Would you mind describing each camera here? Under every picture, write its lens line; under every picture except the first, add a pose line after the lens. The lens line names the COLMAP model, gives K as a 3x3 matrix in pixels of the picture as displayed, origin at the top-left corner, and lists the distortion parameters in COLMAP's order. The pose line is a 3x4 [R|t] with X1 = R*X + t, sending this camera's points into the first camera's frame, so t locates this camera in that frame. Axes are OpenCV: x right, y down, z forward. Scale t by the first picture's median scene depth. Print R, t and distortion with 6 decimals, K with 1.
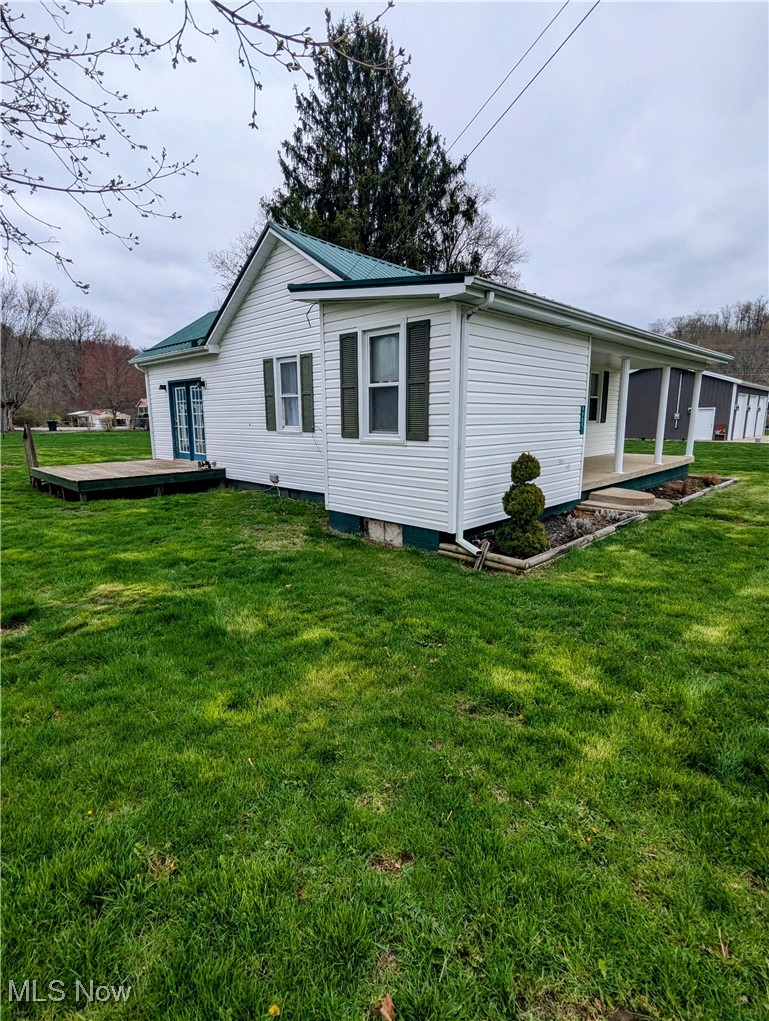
lens RADIAL K [[487.7, 0, 382.3], [0, 487.7, 510.9], [0, 0, 1]] dist [-0.002867, 0.001642]
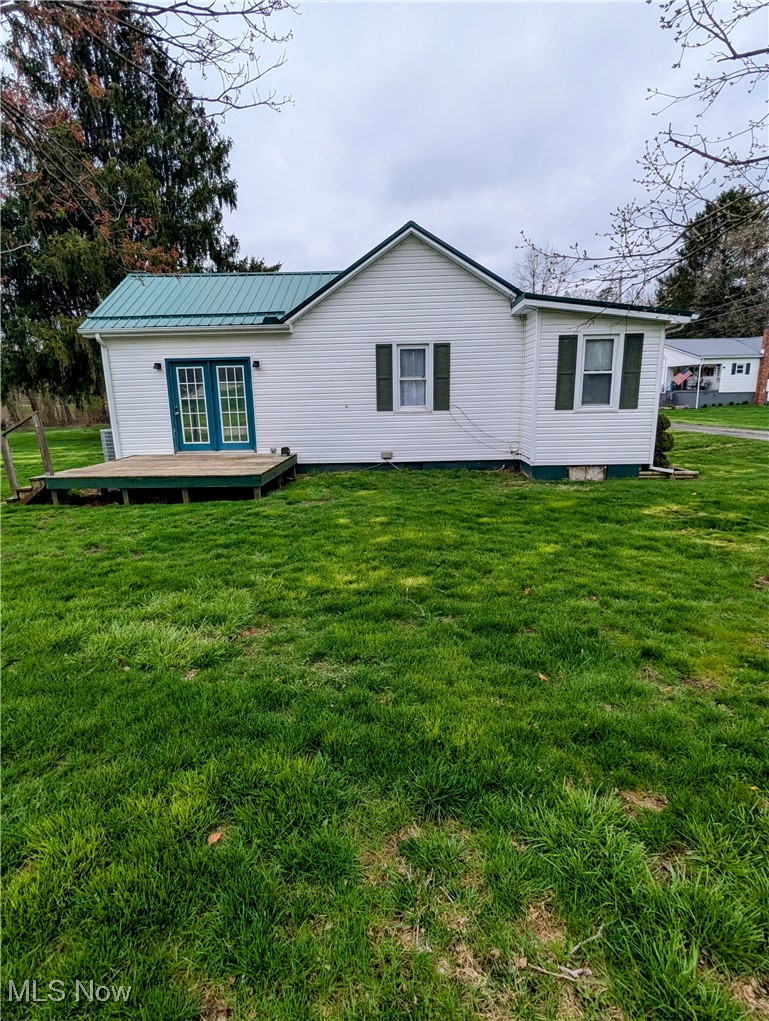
lens RADIAL K [[487.7, 0, 377.5], [0, 487.7, 507.9], [0, 0, 1]] dist [-0.002867, 0.001642]
pose [[0.761486, -0.153554, 0.629730, -1.336443], [0.140045, 0.987563, 0.071462, -0.043953], [-0.632871, 0.033774, 0.773520, 0.251582]]
